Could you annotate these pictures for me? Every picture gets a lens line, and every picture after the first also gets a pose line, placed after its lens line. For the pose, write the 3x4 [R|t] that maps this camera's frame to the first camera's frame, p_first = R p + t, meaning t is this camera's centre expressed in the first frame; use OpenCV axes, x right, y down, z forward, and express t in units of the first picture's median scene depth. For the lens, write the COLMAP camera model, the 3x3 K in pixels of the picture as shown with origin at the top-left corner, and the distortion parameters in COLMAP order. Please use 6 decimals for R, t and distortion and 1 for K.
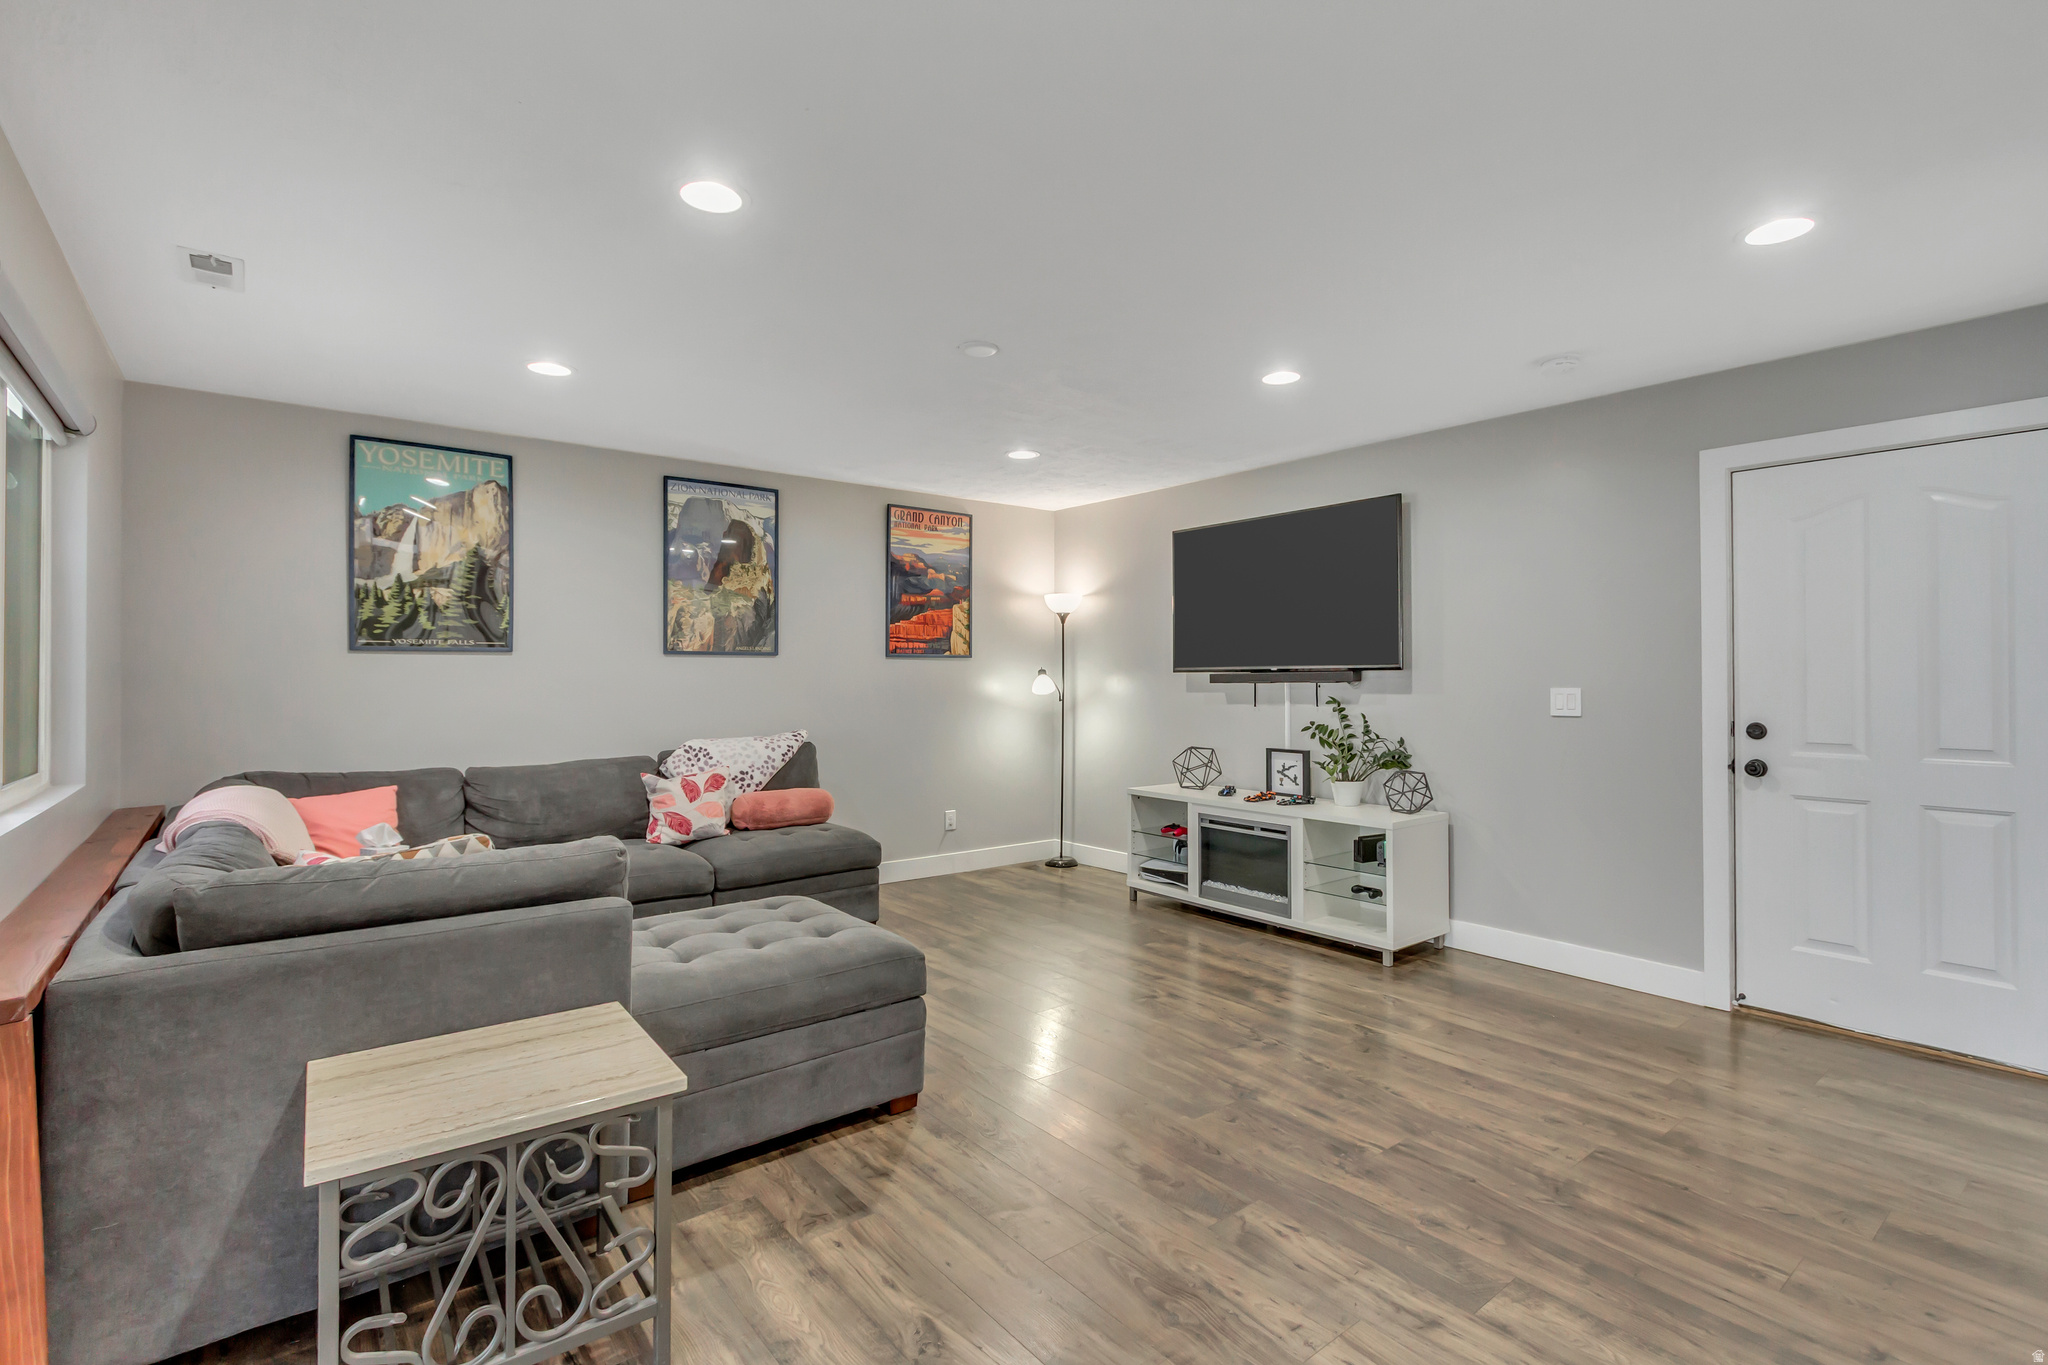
lens RADIAL K [[942.7, 0, 1014.3], [0, 942.7, 676.1], [0, 0, 1]] dist [0.005691, -0.000677]
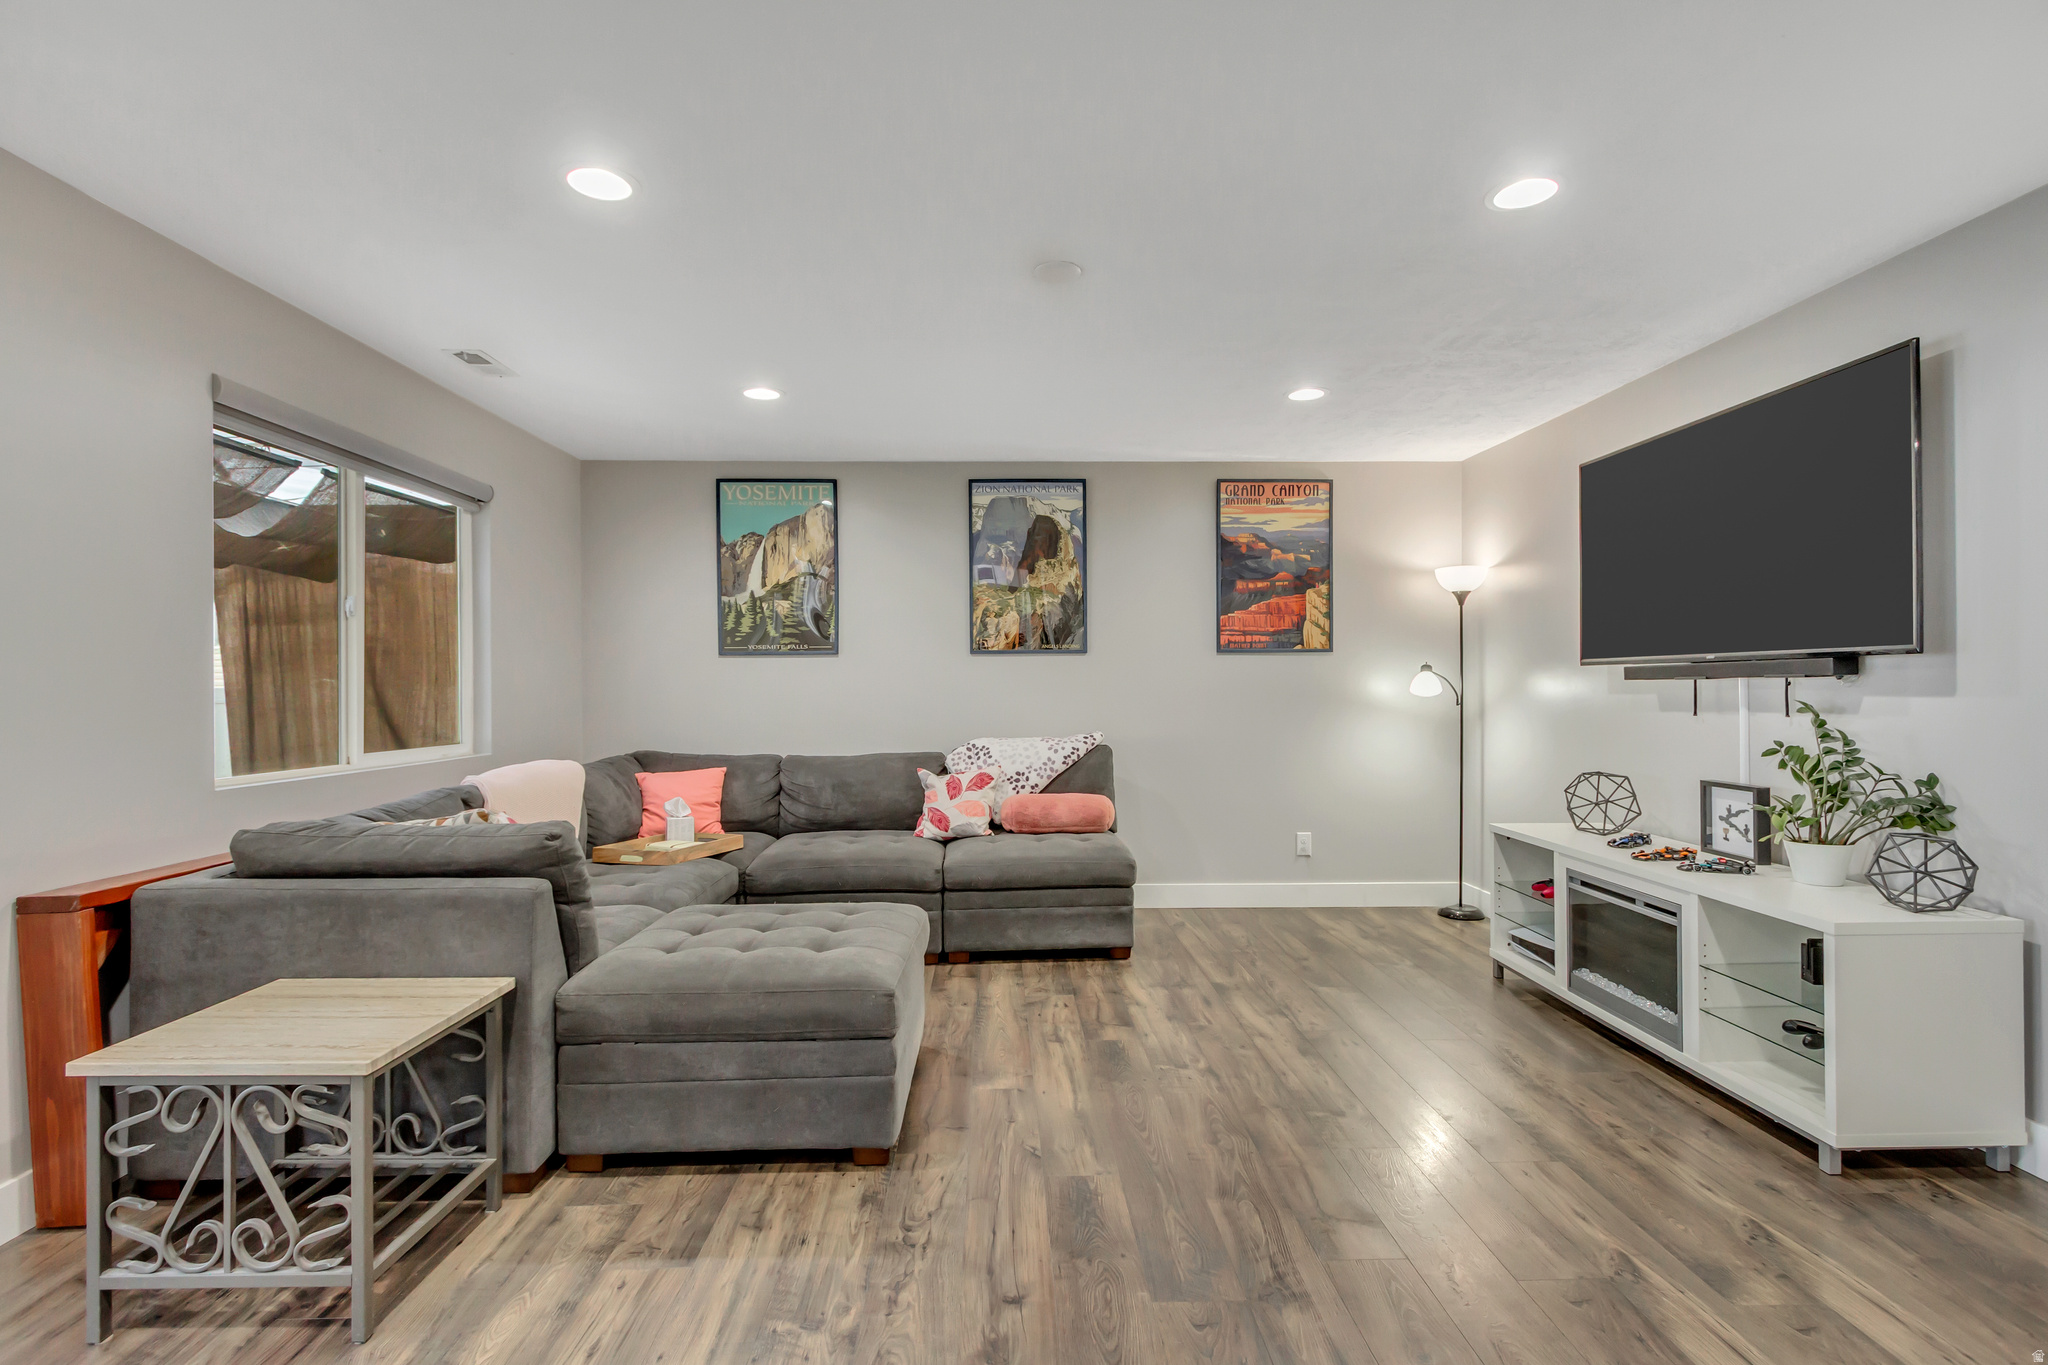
lens RADIAL K [[942.7, 0, 1024.2], [0, 942.7, 688.5], [0, 0, 1]] dist [0.005691, -0.000677]
pose [[0.805661, 0.000387, -0.592377, 0.312575], [0.004666, 0.999965, 0.007000, 0.008054], [0.592359, -0.008404, 0.805631, 0.231463]]
